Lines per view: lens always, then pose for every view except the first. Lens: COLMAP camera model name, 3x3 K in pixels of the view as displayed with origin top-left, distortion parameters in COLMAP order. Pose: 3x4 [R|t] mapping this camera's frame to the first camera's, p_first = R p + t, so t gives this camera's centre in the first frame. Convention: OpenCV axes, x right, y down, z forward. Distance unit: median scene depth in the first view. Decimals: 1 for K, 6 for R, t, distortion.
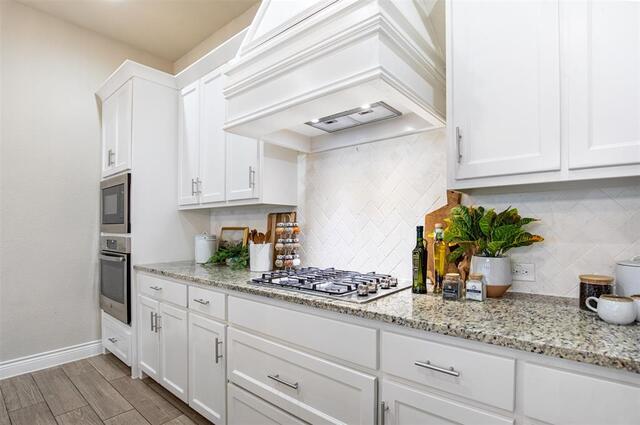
lens RADIAL K [[303.3, 0, 365.6], [0, 303.3, 227.2], [0, 0, 1]] dist [-0.020102, -0.000118]
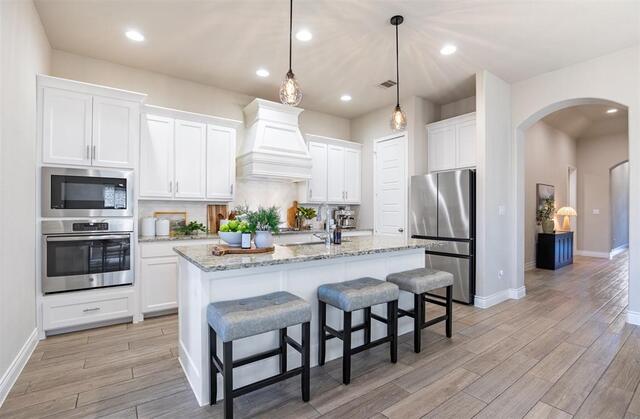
lens RADIAL K [[287.6, 0, 320.0], [0, 287.6, 209.5], [0, 0, 1]] dist [-0.011328, 0.000087]
pose [[0.315117, 0.010070, 0.949000, -2.408425], [-0.002753, 0.999949, -0.009696, -0.002663], [-0.949049, 0.000443, 0.315128, -0.292295]]
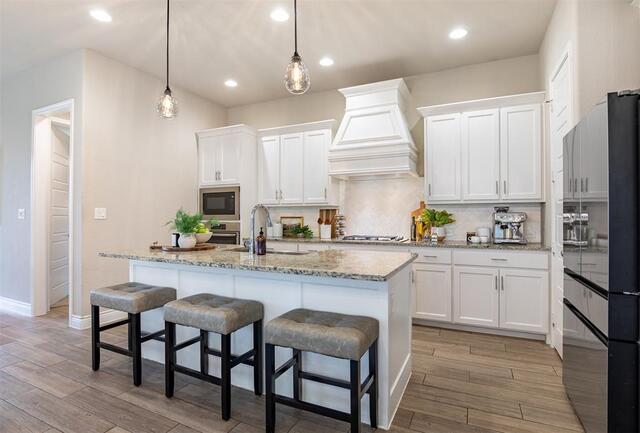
lens RADIAL K [[324.7, 0, 320.0], [0, 324.7, 216.5], [0, 0, 1]] dist [-0.001457, -0.000228]
pose [[0.983640, 0.001061, 0.180145, -0.923613], [-0.001093, 0.999999, 0.000077, -0.002890], [-0.180144, -0.000273, 0.983640, -1.355710]]
